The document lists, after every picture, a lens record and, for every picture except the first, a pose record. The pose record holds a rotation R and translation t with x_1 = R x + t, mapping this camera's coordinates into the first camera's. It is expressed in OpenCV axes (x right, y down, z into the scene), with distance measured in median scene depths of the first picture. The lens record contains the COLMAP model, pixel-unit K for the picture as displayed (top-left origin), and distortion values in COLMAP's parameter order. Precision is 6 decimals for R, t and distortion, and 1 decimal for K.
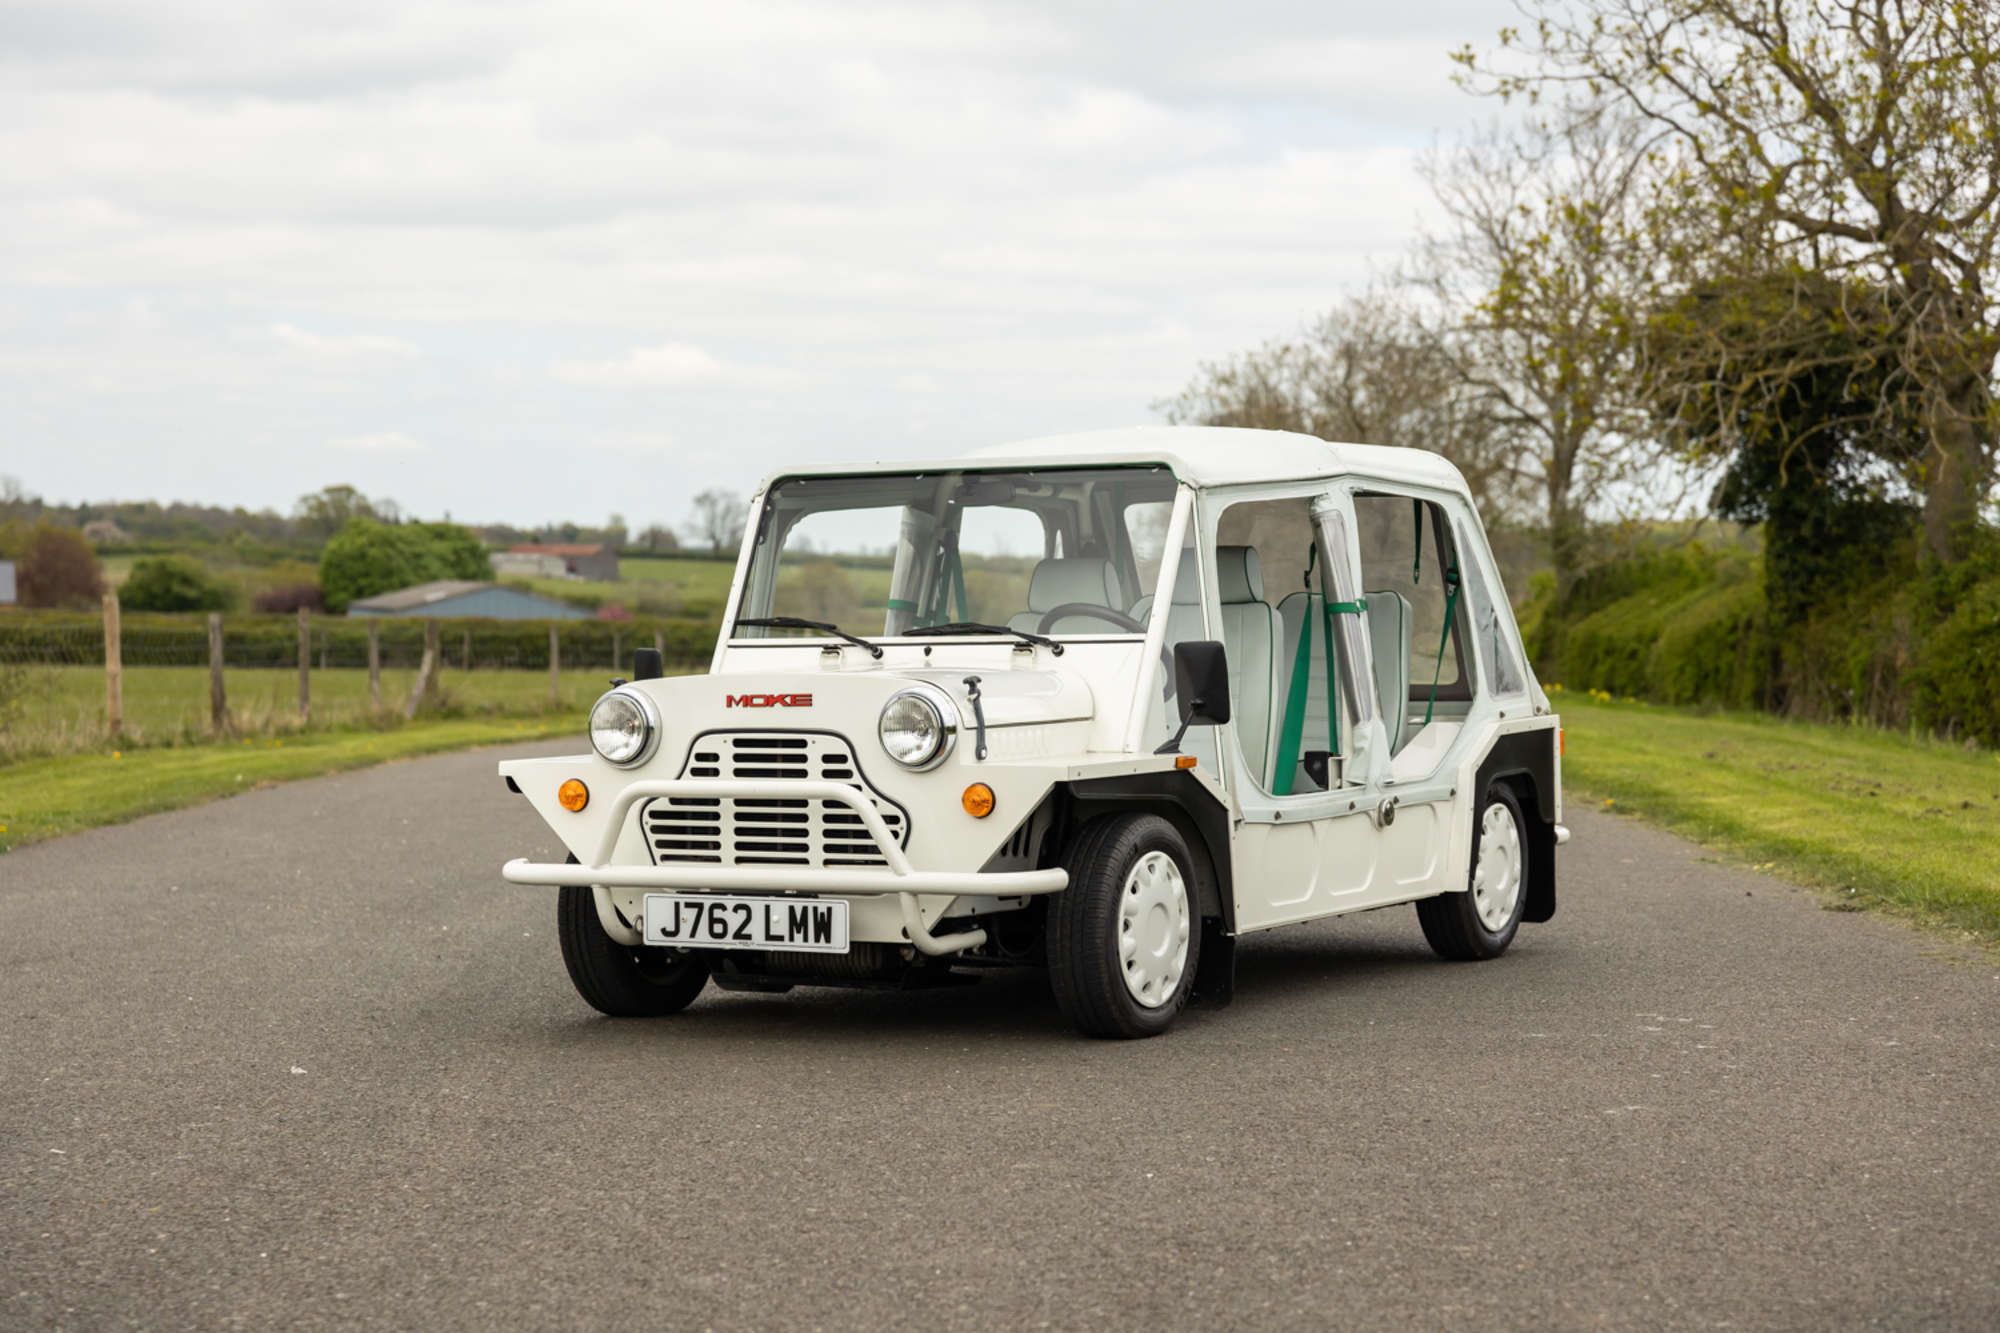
lens RADIAL K [[3997.5, 0, 999.7], [0, 3997.5, 725.3], [0, 0, 1]] dist [0.001924, 0.173429]
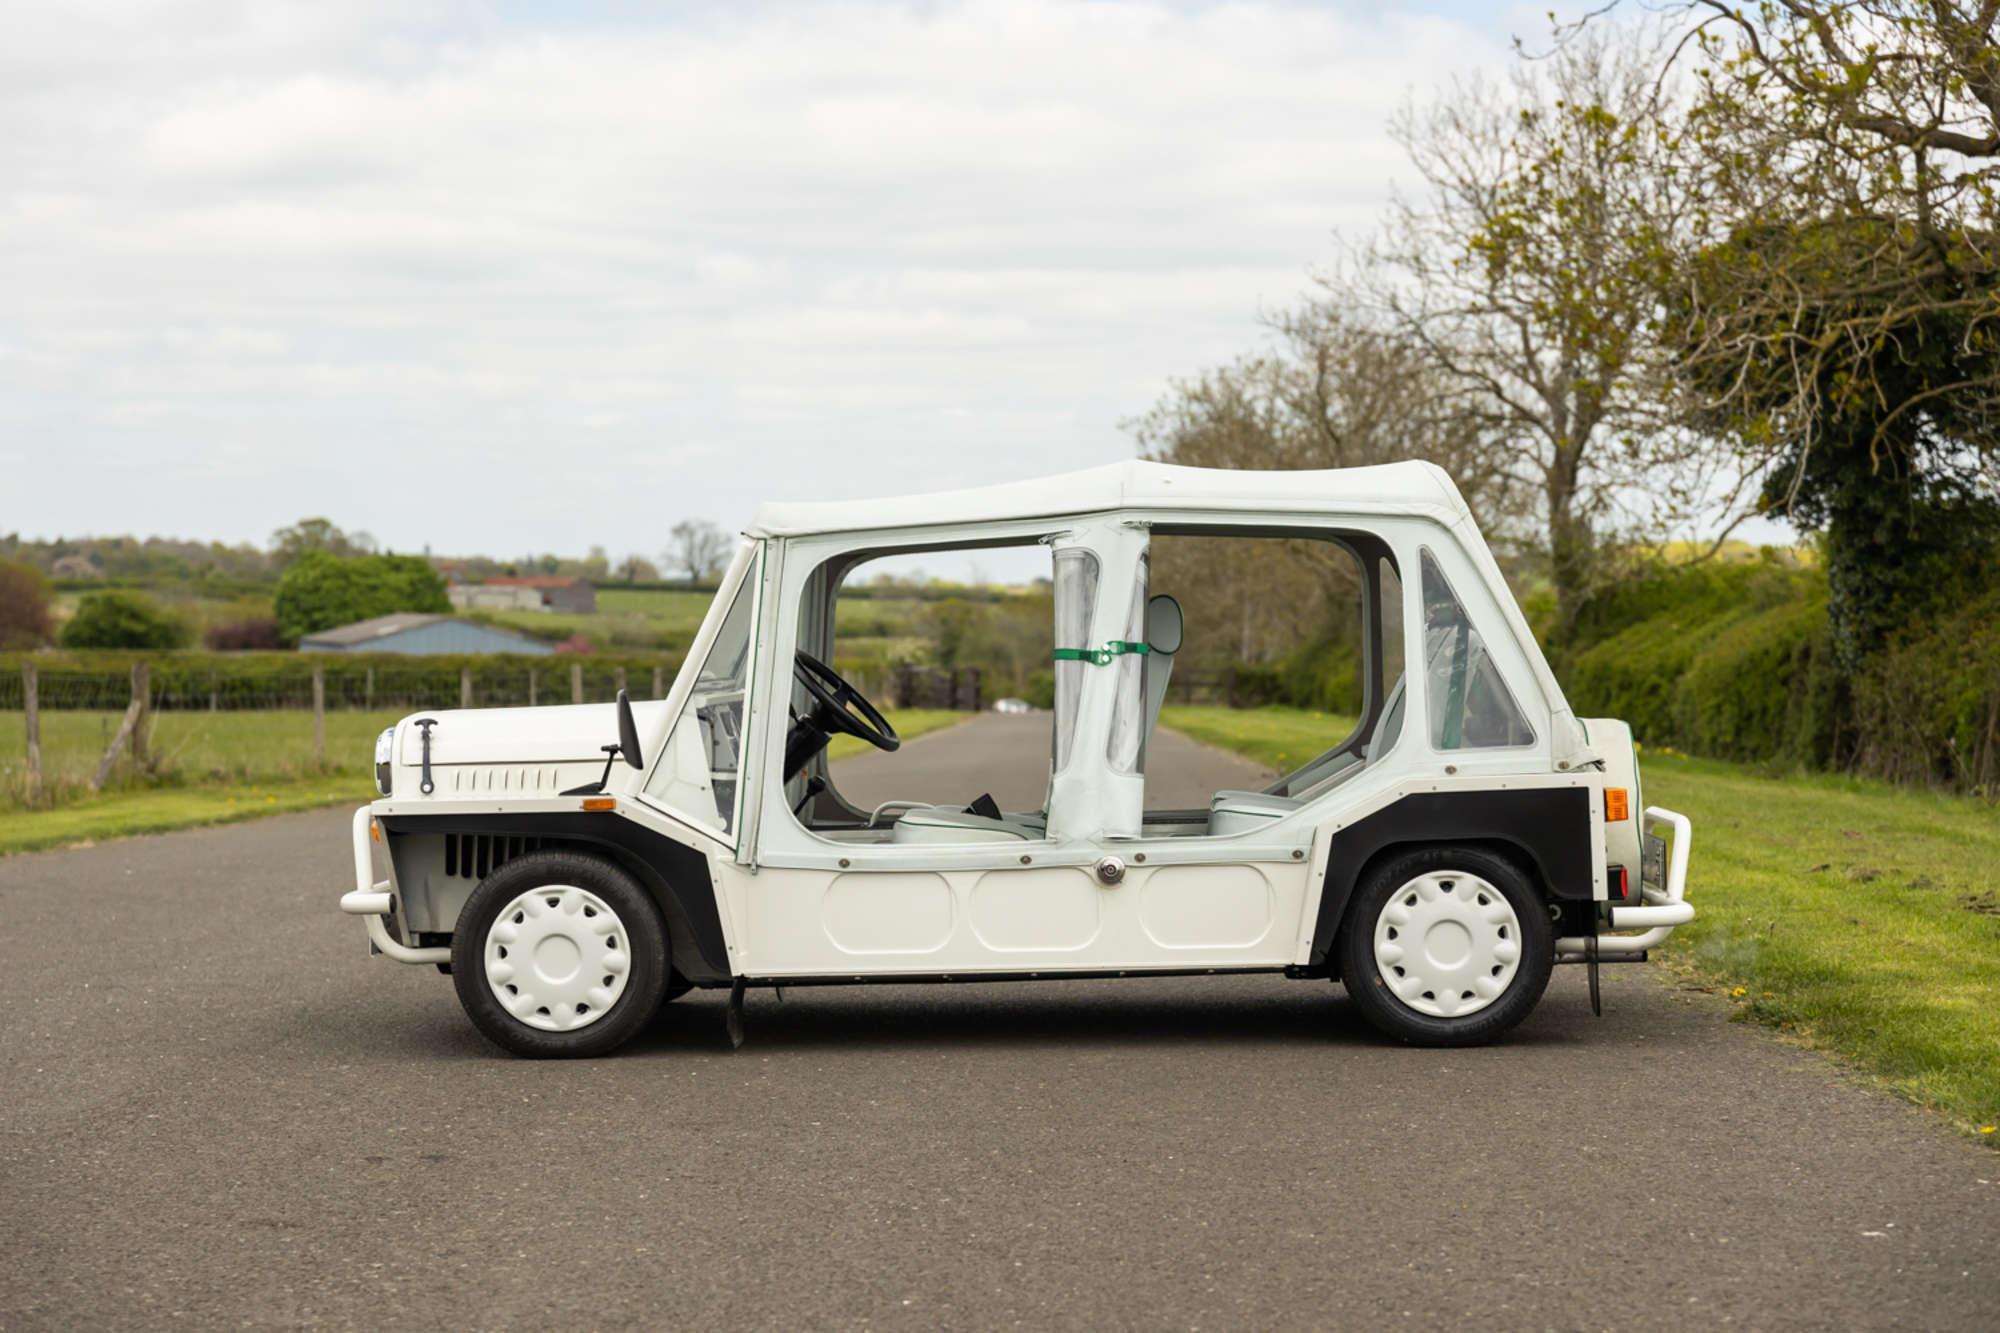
lens RADIAL K [[3893.3, 0, 999.7], [0, 3893.3, 638.1], [0, 0, 1]] dist [0.030213, -0.117527]
pose [[0.999969, -0.007761, 0.001375, 0.022221], [0.007797, 0.999552, -0.028882, -0.006685], [-0.001150, 0.028892, 0.999582, 0.204804]]
